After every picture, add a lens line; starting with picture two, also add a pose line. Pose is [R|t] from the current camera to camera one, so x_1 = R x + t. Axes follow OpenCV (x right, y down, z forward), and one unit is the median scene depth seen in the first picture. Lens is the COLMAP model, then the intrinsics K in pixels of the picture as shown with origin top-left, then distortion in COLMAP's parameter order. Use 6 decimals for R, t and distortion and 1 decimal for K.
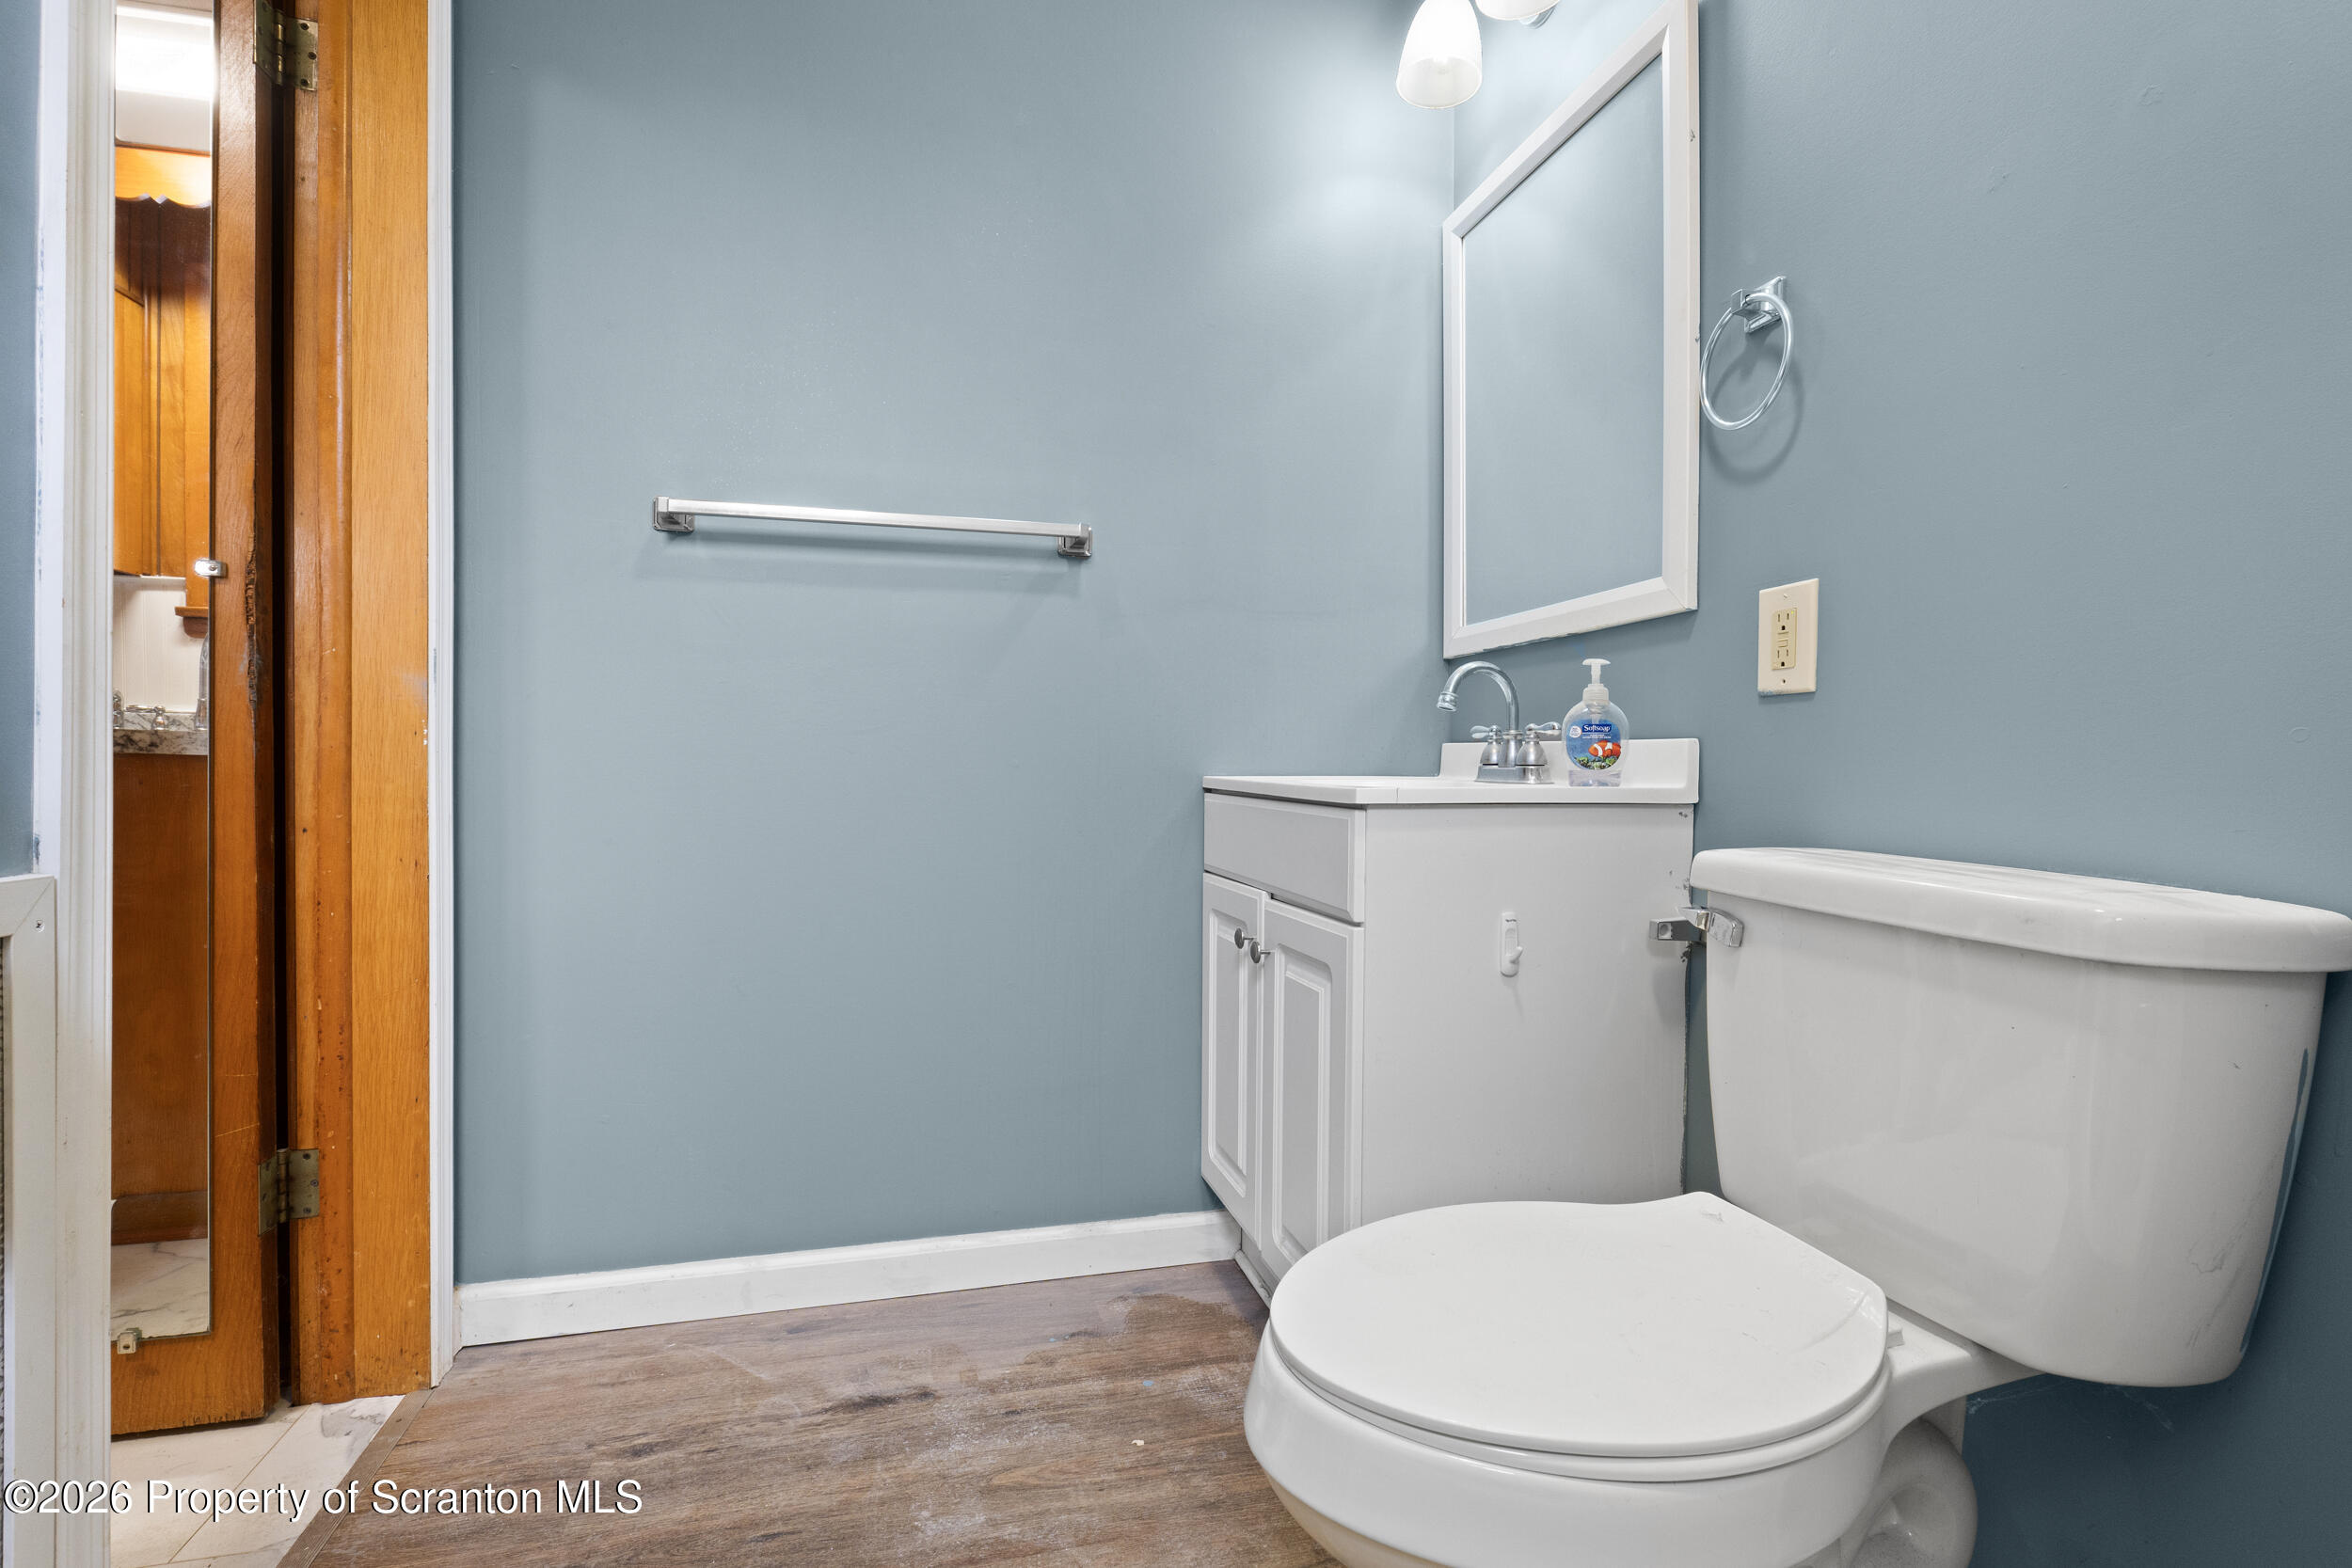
lens RADIAL K [[1046.9, 0, 1172.5], [0, 1046.9, 771.3], [0, 0, 1]] dist [-0.003405, -0.000310]
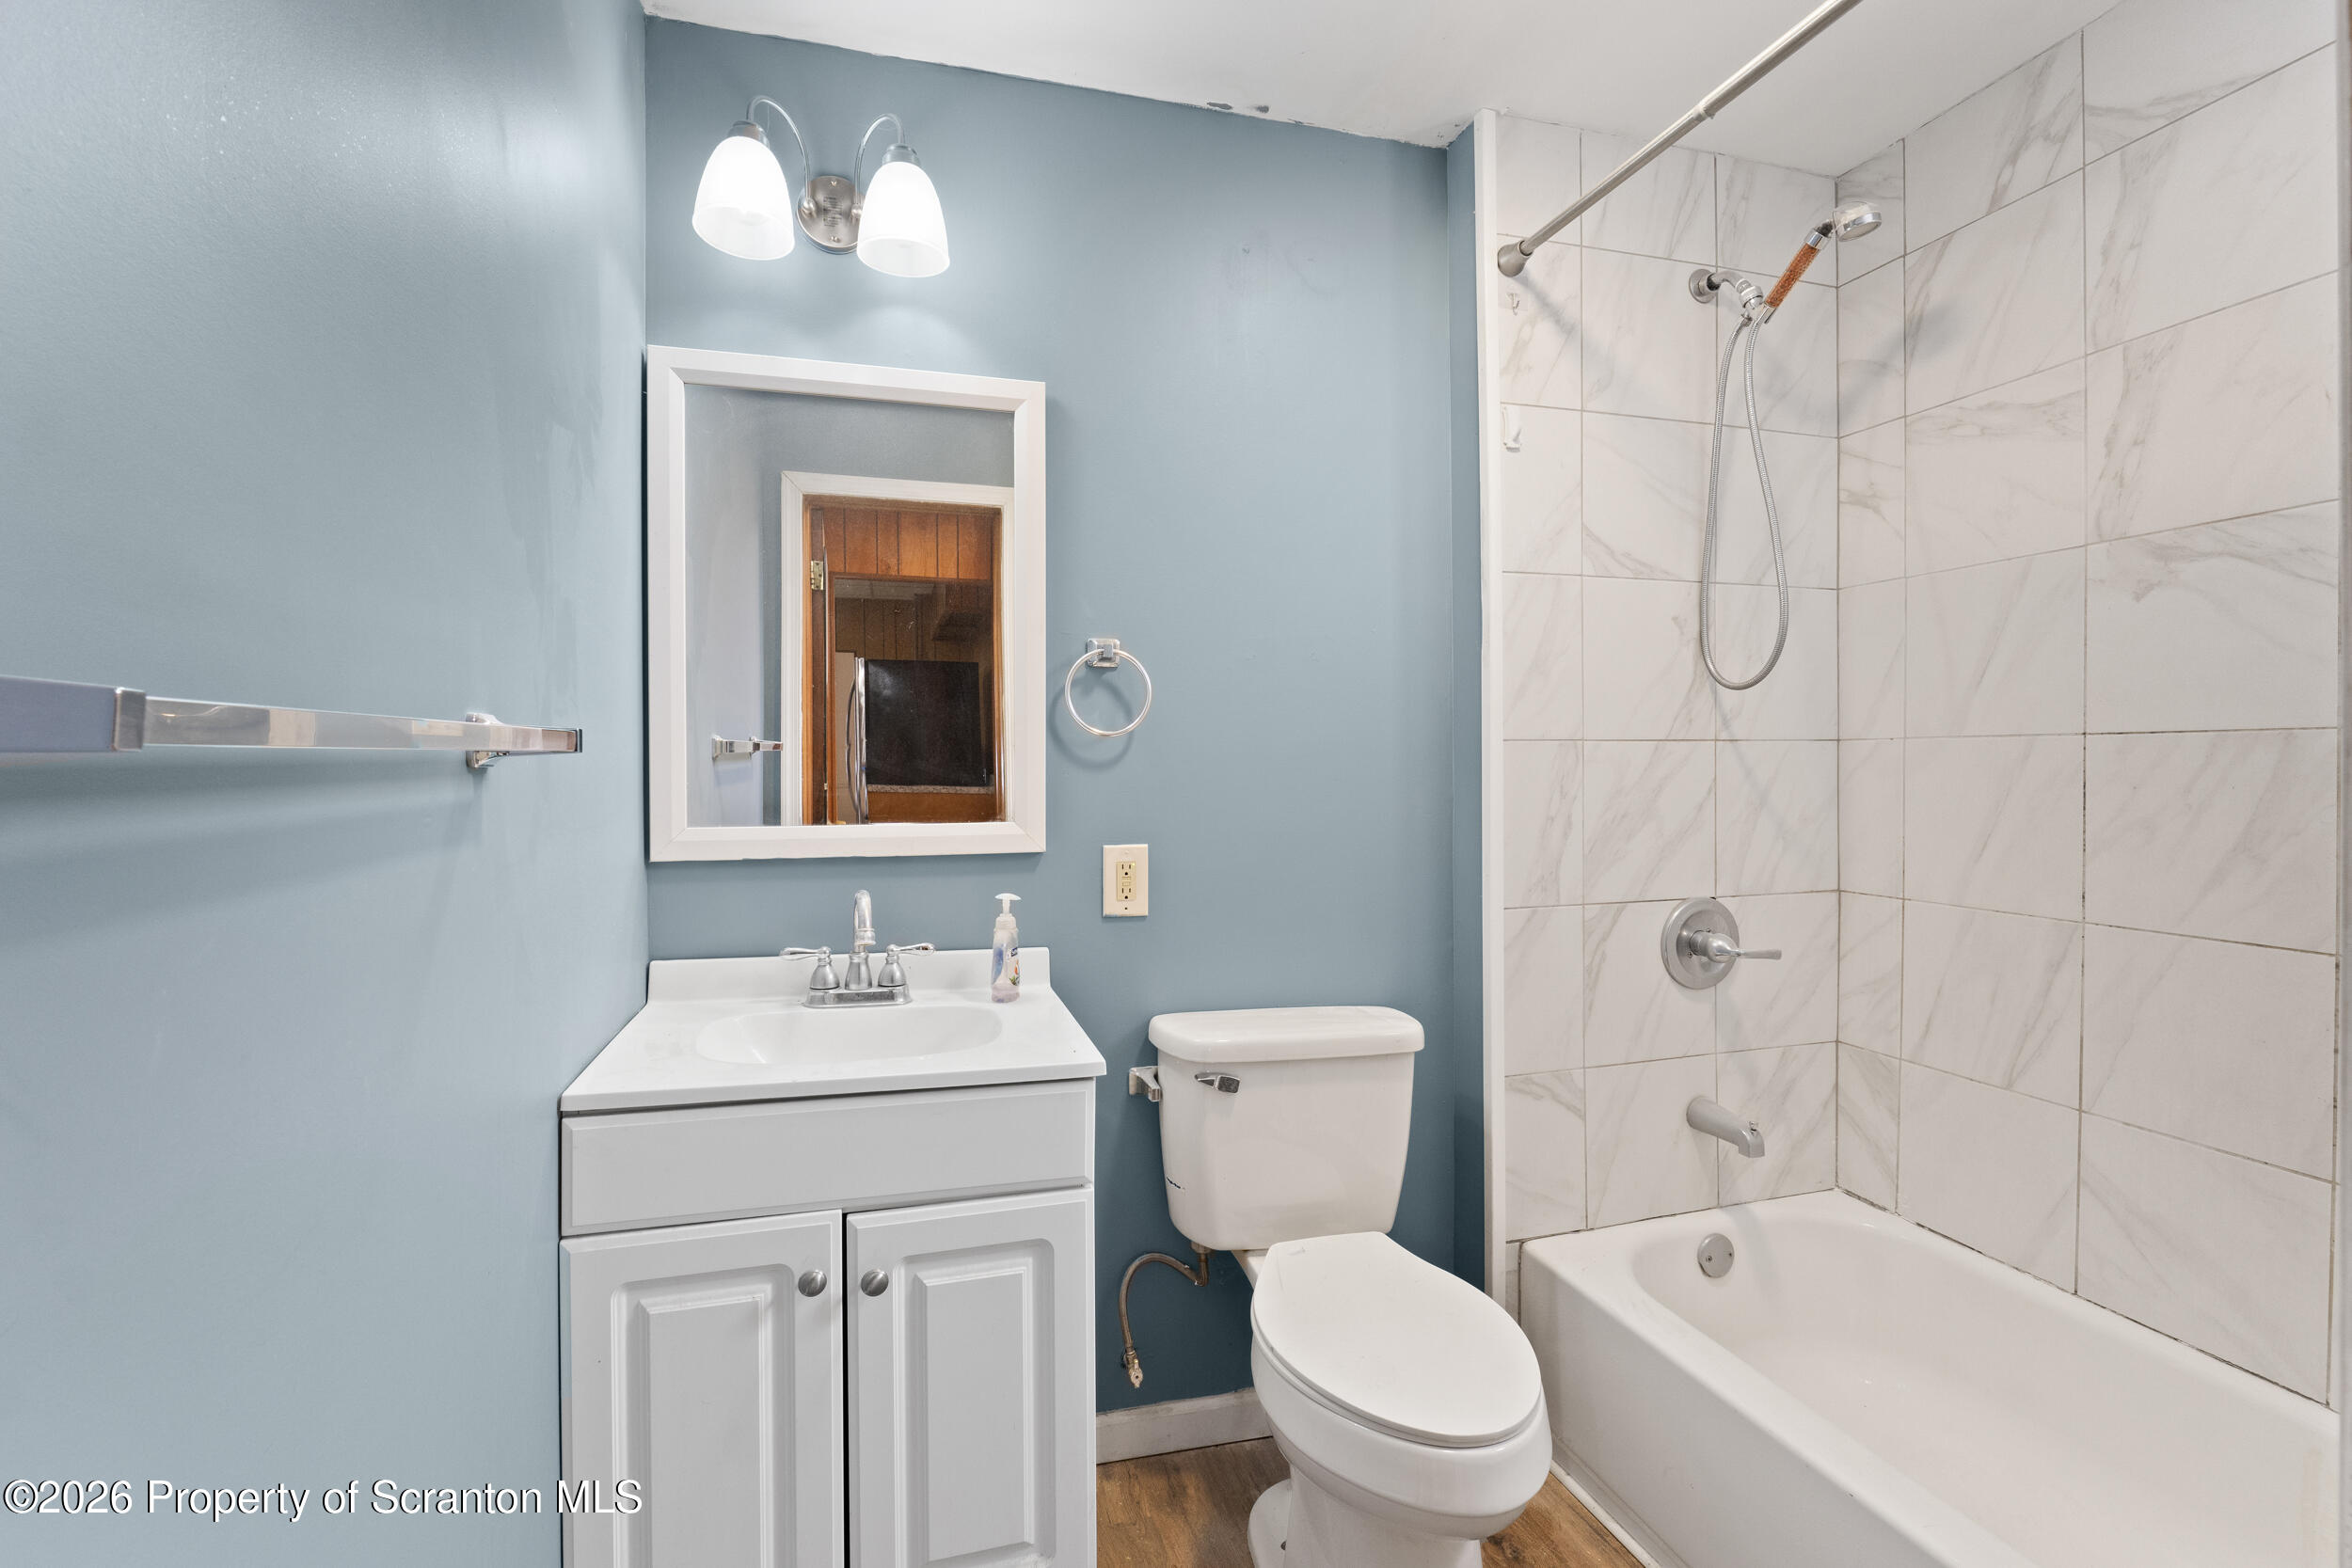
lens RADIAL K [[1035.1, 0, 1167.6], [0, 1035.1, 779.3], [0, 0, 1]] dist [-0.006014, -0.000357]
pose [[-0.022342, -0.006872, 0.999727, -0.890003], [0.015941, 0.999847, 0.007230, -0.274293], [-0.999623, 0.016098, -0.022229, 0.938708]]
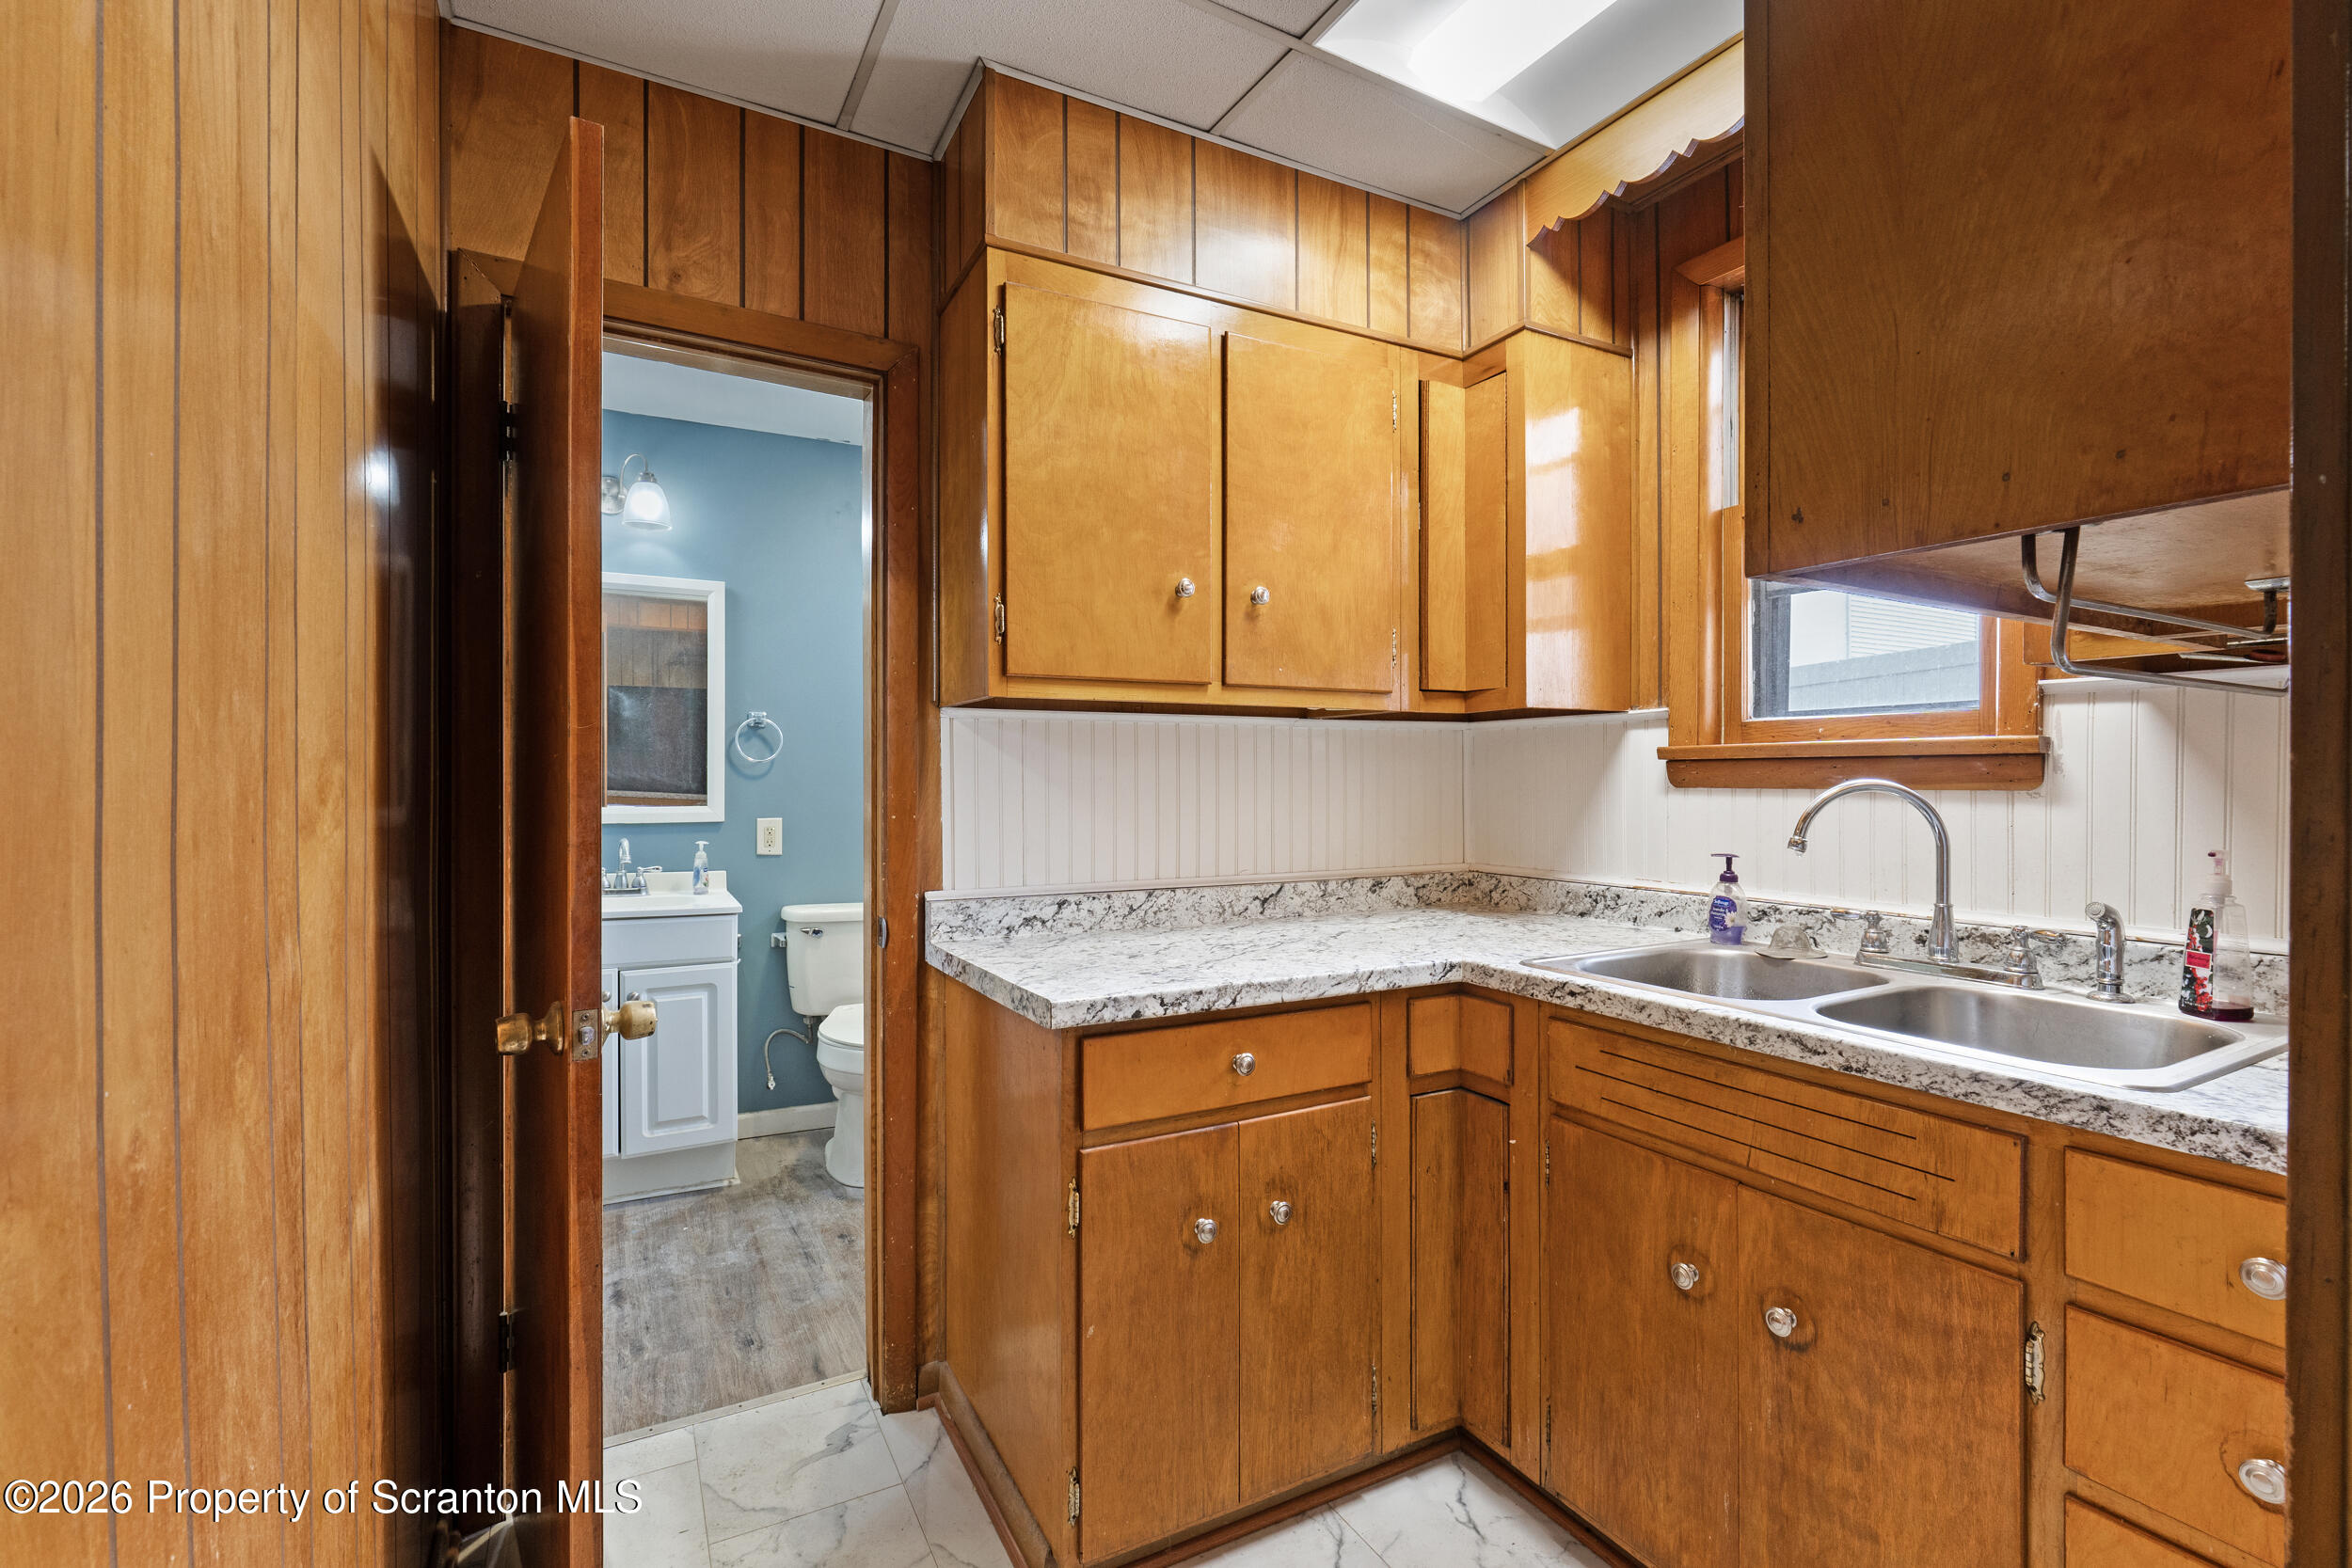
lens RADIAL K [[1035.1, 0, 1167.6], [0, 1035.1, 779.3], [0, 0, 1]] dist [-0.006014, -0.000357]
pose [[-0.245368, 0.010662, 0.969371, -2.441417], [0.018158, 0.999815, -0.006400, -0.240918], [-0.969260, 0.016031, -0.245516, 0.604283]]
